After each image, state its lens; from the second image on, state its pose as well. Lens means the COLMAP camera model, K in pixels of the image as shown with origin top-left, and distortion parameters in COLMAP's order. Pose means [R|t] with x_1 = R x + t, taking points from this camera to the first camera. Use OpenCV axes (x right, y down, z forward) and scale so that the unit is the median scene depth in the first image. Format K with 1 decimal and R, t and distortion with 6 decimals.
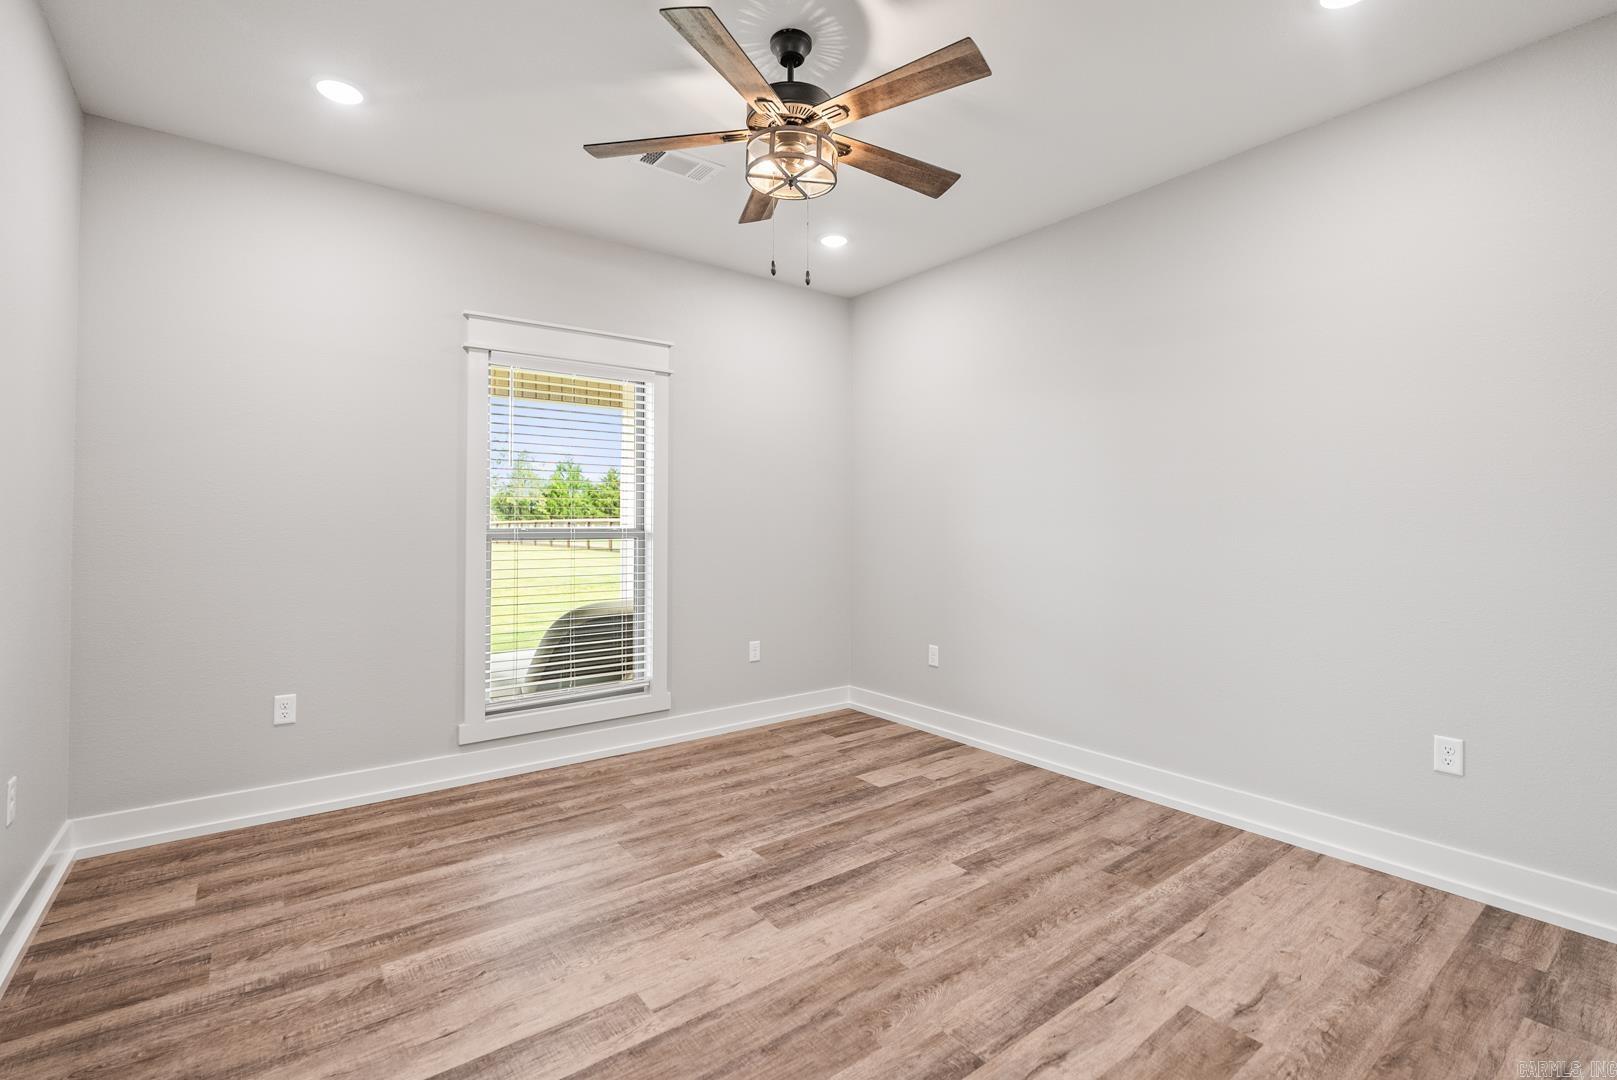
lens RADIAL K [[738.3, 0, 808.9], [0, 738.3, 534.9], [0, 0, 1]] dist [-0.005599, 0.002823]
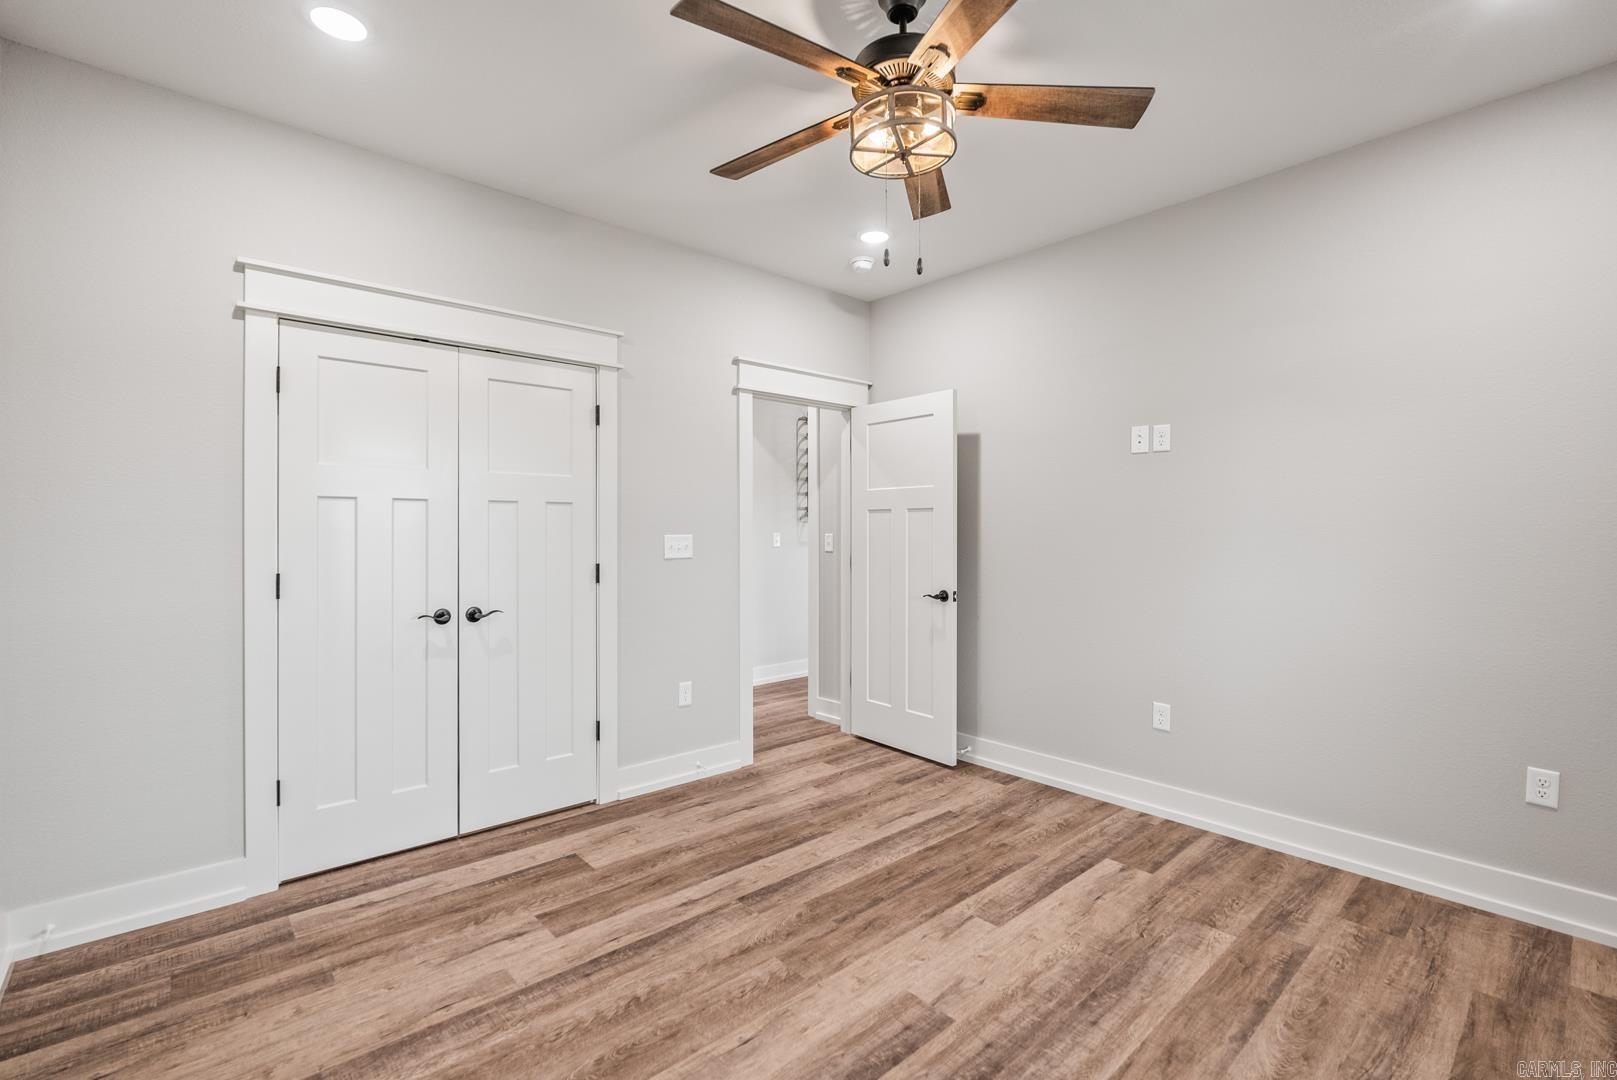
lens RADIAL K [[738.3, 0, 807.2], [0, 738.3, 535.8], [0, 0, 1]] dist [-0.005599, 0.002823]
pose [[-0.997031, -0.003236, -0.076934, 0.175732], [-0.004648, 0.999824, 0.018184, -0.057400], [0.076861, 0.018488, -0.996870, 2.087614]]
